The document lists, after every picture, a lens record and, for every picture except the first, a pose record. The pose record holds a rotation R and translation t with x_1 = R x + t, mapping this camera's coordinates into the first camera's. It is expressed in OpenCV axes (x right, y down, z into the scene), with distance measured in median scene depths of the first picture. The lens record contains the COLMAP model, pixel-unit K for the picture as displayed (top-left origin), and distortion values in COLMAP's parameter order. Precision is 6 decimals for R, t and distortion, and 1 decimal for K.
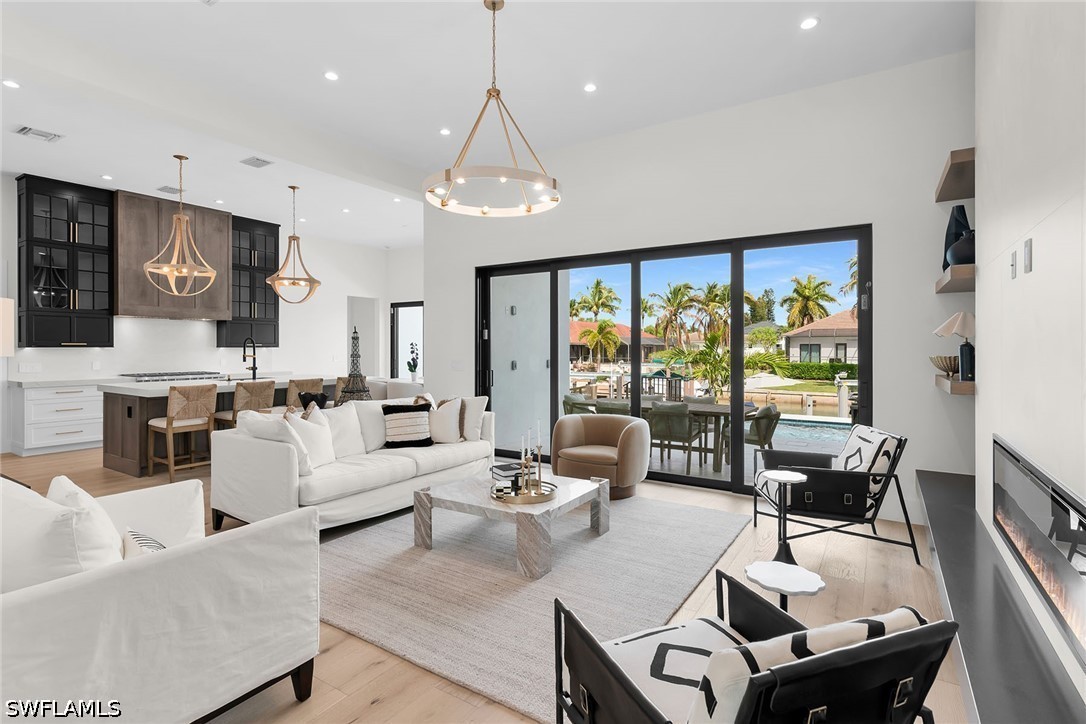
lens RADIAL K [[525.3, 0, 544.6], [0, 525.3, 350.9], [0, 0, 1]] dist [0.000370, 0.000187]
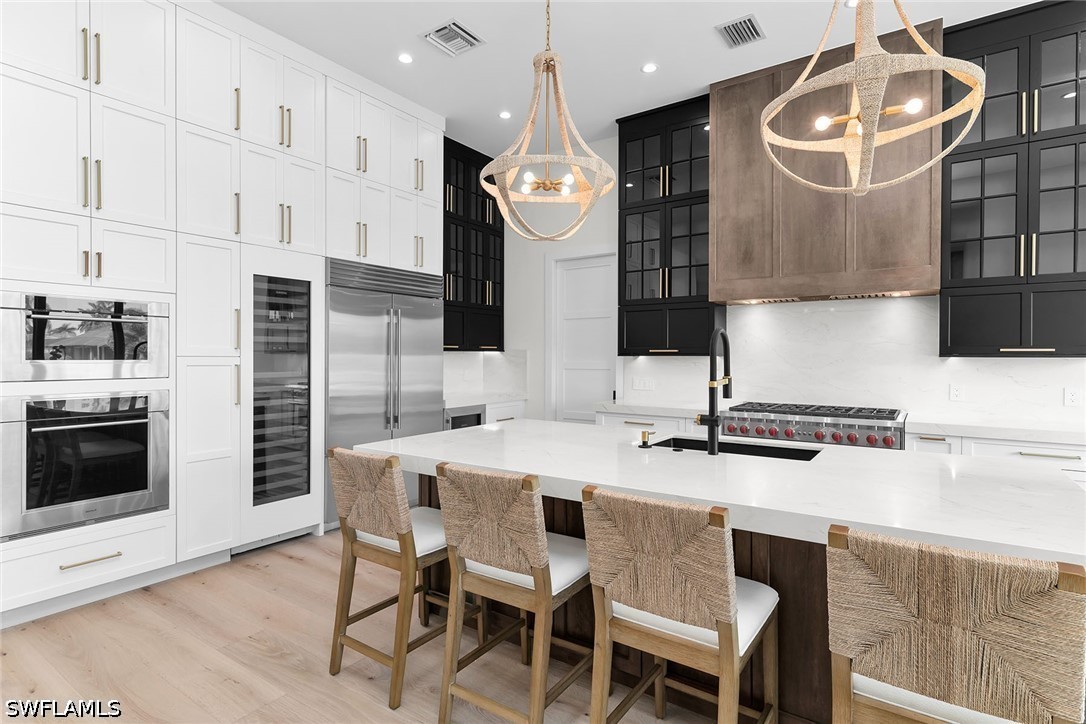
lens RADIAL K [[558.5, 0, 543.0], [0, 558.5, 362.0], [0, 0, 1]] dist [-0.000193, -0.033730]
pose [[-0.026262, 0.008655, -0.999618, -0.181096], [-0.004020, 0.999954, 0.008763, -0.005196], [0.999647, 0.004248, -0.026226, 0.797663]]
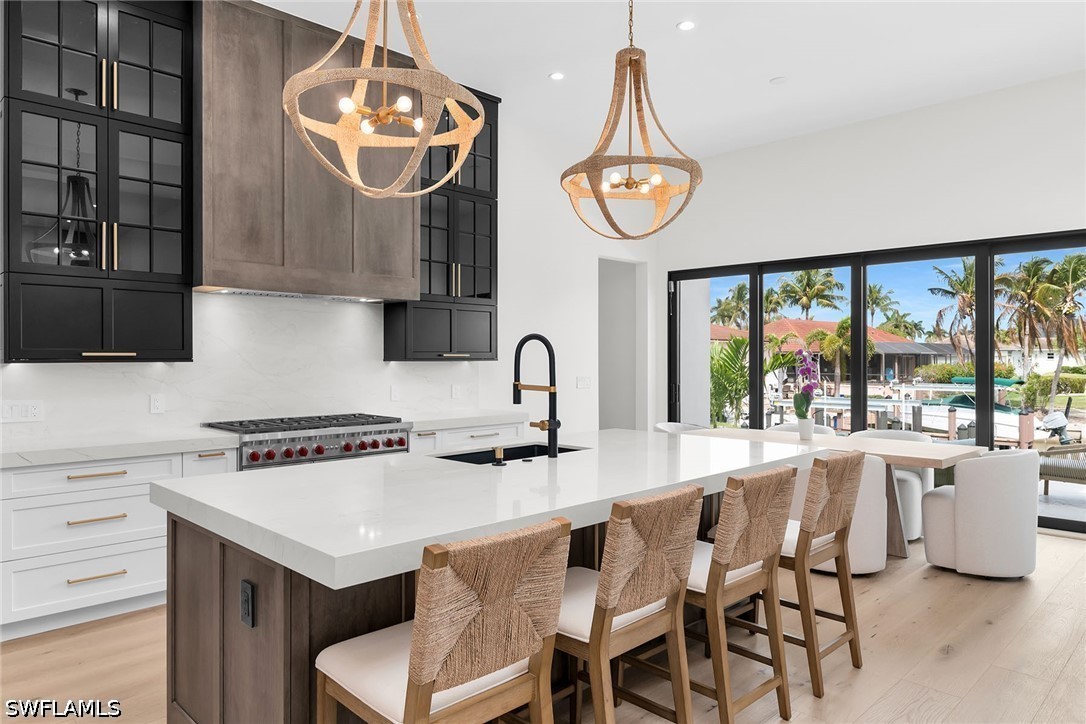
lens RADIAL K [[711.2, 0, 543.0], [0, 711.2, 362.0], [0, 0, 1]] dist [0.003114, 0.000119]
pose [[0.974988, -0.000926, -0.222255, -0.404818], [0.000556, 0.999998, -0.001727, -0.005696], [0.222256, 0.001560, 0.974987, 0.488435]]
